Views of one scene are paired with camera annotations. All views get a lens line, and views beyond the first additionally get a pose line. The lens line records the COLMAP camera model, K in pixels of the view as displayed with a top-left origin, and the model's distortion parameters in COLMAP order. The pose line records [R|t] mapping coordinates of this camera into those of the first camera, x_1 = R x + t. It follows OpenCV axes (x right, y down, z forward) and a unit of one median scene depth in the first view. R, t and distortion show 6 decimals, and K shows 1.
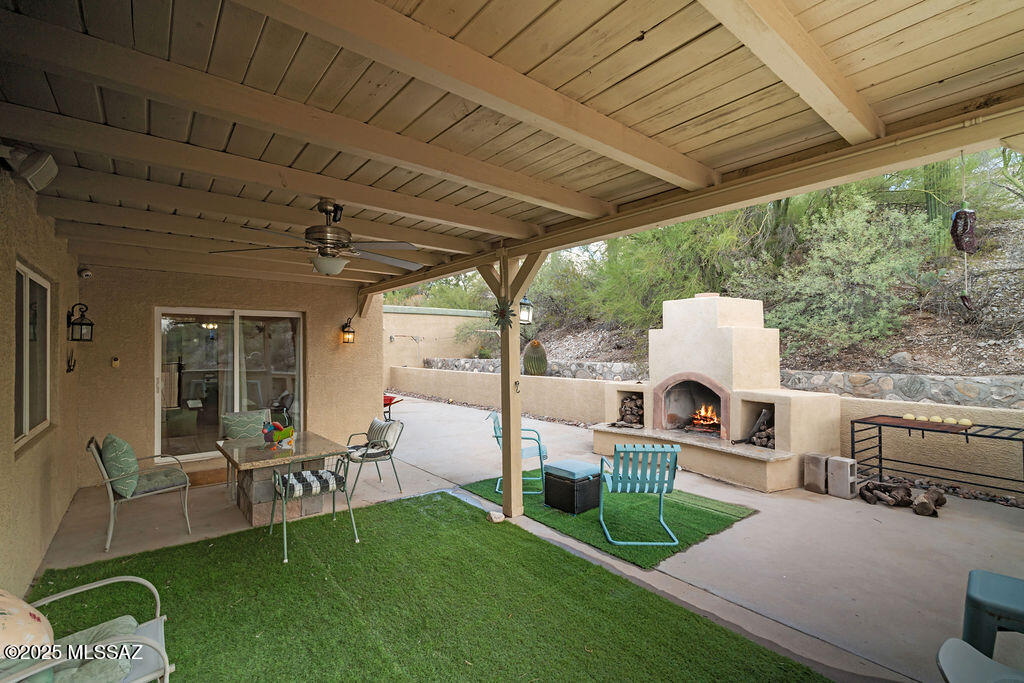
lens RADIAL K [[448.3, 0, 514.4], [0, 448.3, 345.7], [0, 0, 1]] dist [0.000312, 0.000064]
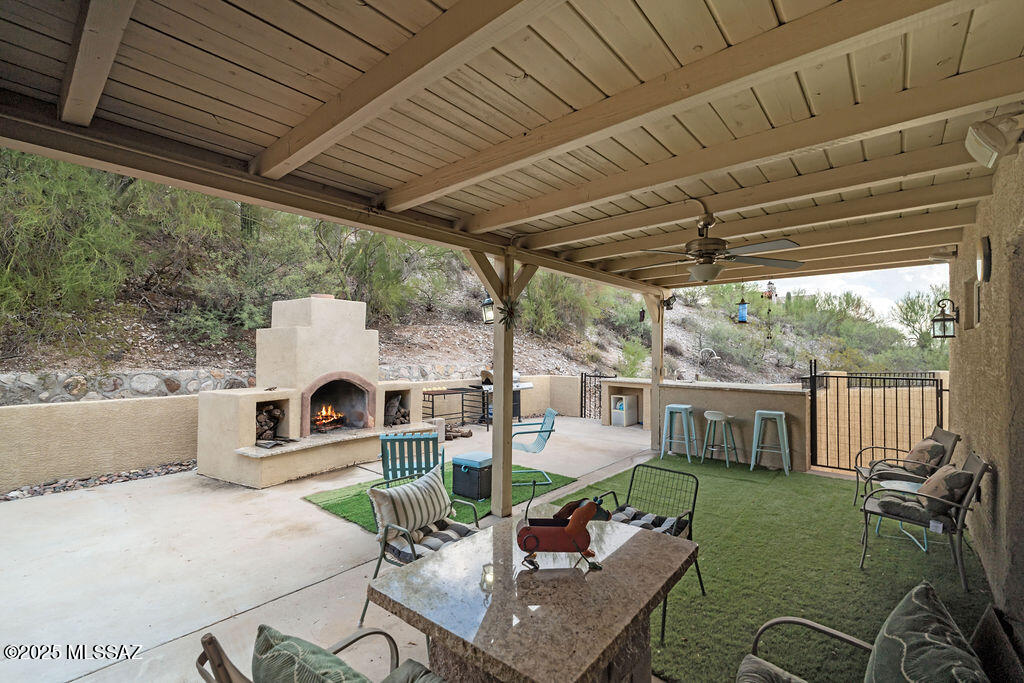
lens RADIAL K [[448.3, 0, 513.7], [0, 448.3, 342.7], [0, 0, 1]] dist [0.000312, 0.000064]
pose [[-0.176062, 0.023602, 0.984096, -0.670437], [-0.002782, 0.999697, -0.024474, 0.016274], [-0.984375, -0.007047, -0.175943, 0.778092]]
